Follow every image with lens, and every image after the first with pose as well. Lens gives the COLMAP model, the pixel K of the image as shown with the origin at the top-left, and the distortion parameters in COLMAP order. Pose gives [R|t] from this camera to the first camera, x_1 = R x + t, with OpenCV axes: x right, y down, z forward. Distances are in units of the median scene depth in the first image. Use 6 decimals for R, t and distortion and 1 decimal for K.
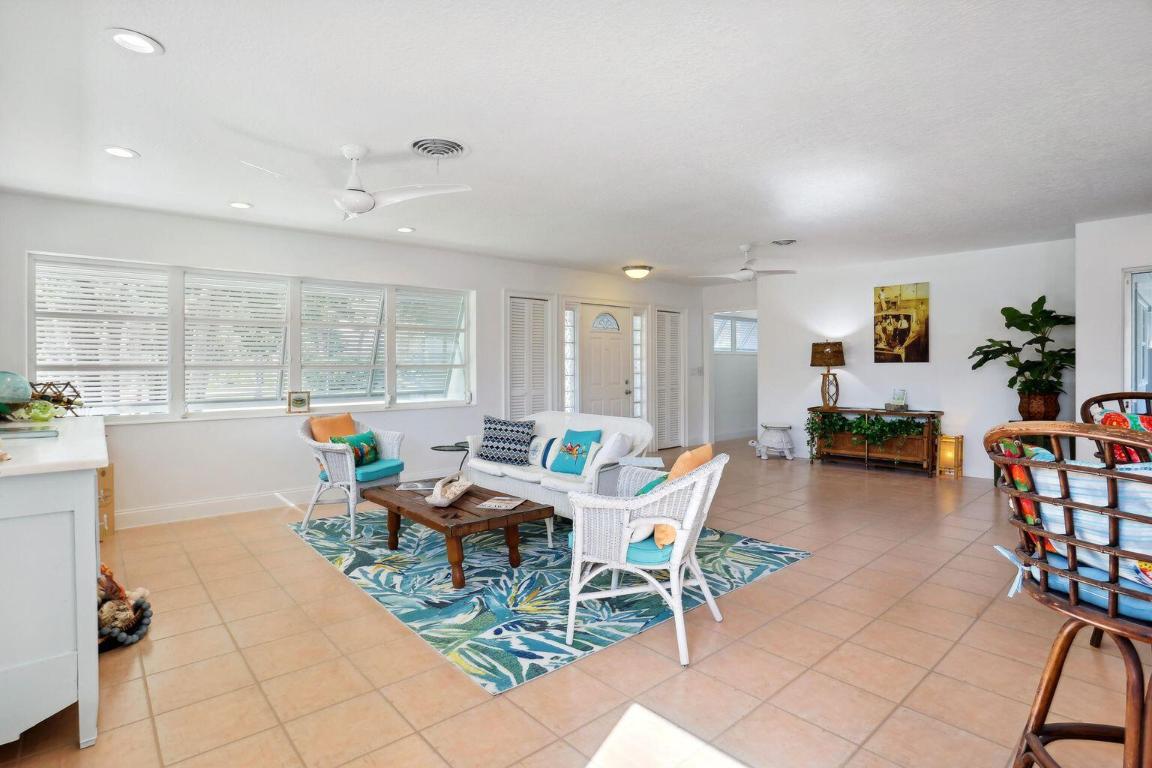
lens RADIAL K [[579.9, 0, 573.8], [0, 579.9, 380.3], [0, 0, 1]] dist [-0.047508, -0.000019]
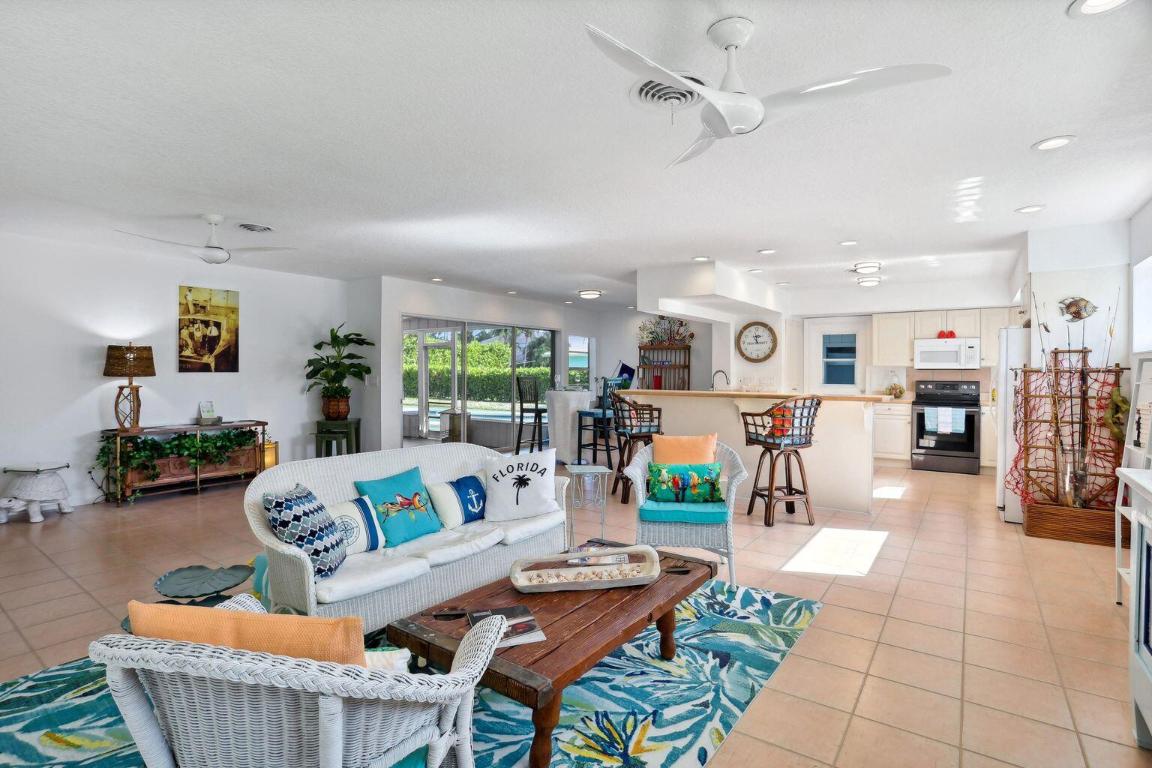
lens RADIAL K [[579.9, 0, 570.5], [0, 579.9, 380.5], [0, 0, 1]] dist [-0.047508, -0.000019]
pose [[-0.239556, -0.007908, 0.970850, -0.479568], [0.020650, 0.999699, 0.013239, -0.018563], [-0.970663, 0.023219, -0.239320, 0.673498]]
